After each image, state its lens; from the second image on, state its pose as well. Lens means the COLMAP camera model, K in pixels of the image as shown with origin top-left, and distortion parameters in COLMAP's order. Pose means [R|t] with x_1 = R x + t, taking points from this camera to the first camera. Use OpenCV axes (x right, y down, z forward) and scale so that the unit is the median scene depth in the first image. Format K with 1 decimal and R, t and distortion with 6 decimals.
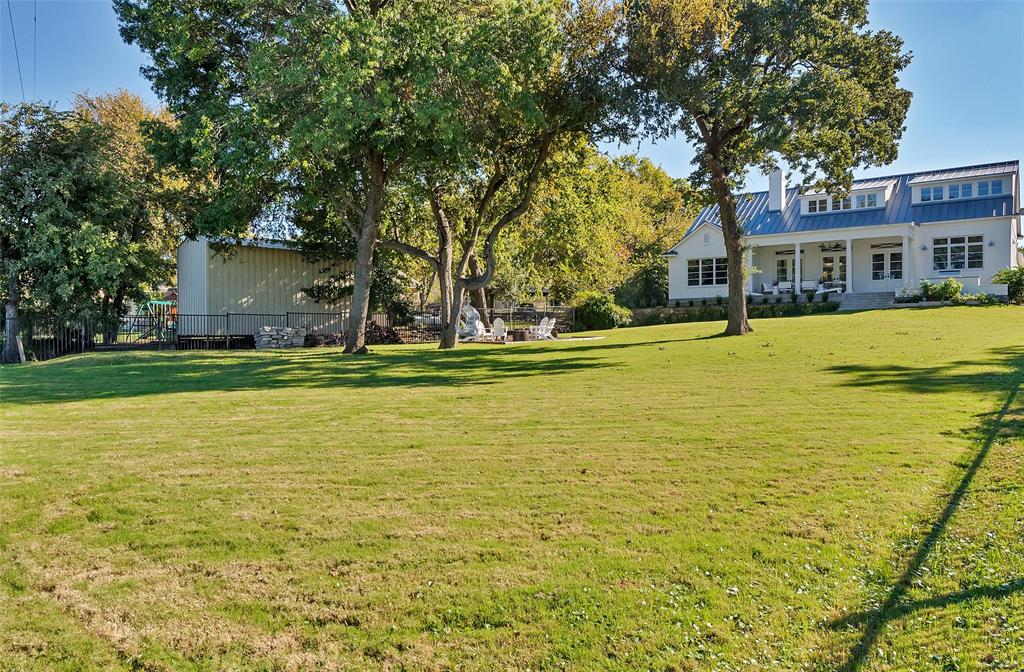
lens RADIAL K [[728.1, 0, 510.3], [0, 728.1, 334.0], [0, 0, 1]] dist [0.009026, 0.003397]
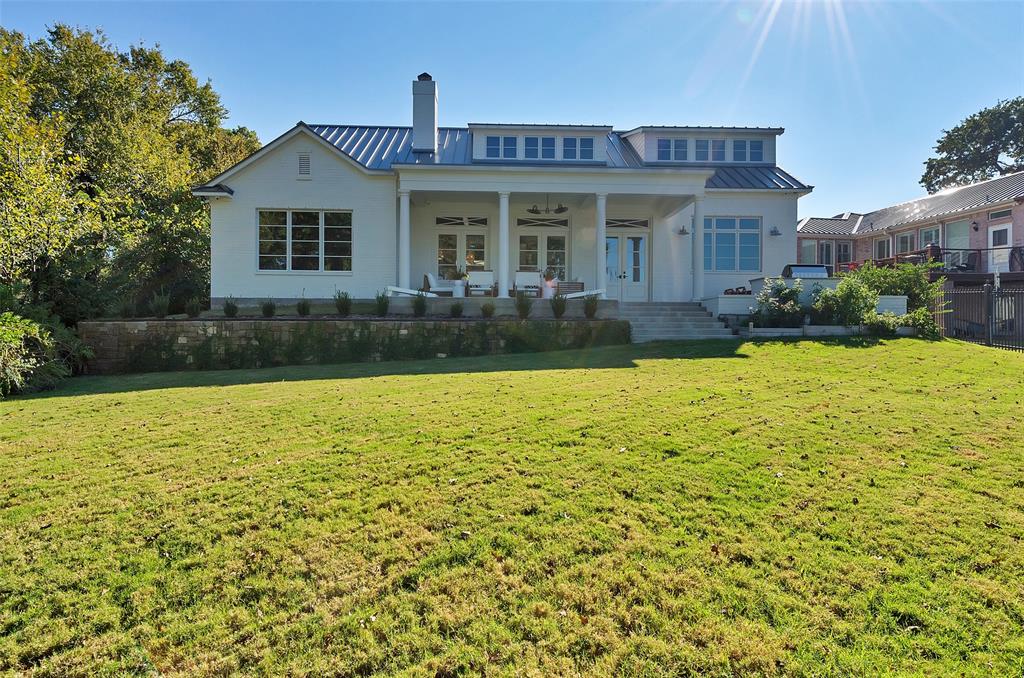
lens RADIAL K [[558.8, 0, 509.9], [0, 558.8, 337.2], [0, 0, 1]] dist [0.001002, -0.005476]
pose [[0.785090, 0.005480, 0.619357, 0.160729], [-0.007269, 0.999974, 0.000367, -0.027998], [-0.619339, -0.004790, 0.785109, 0.667496]]
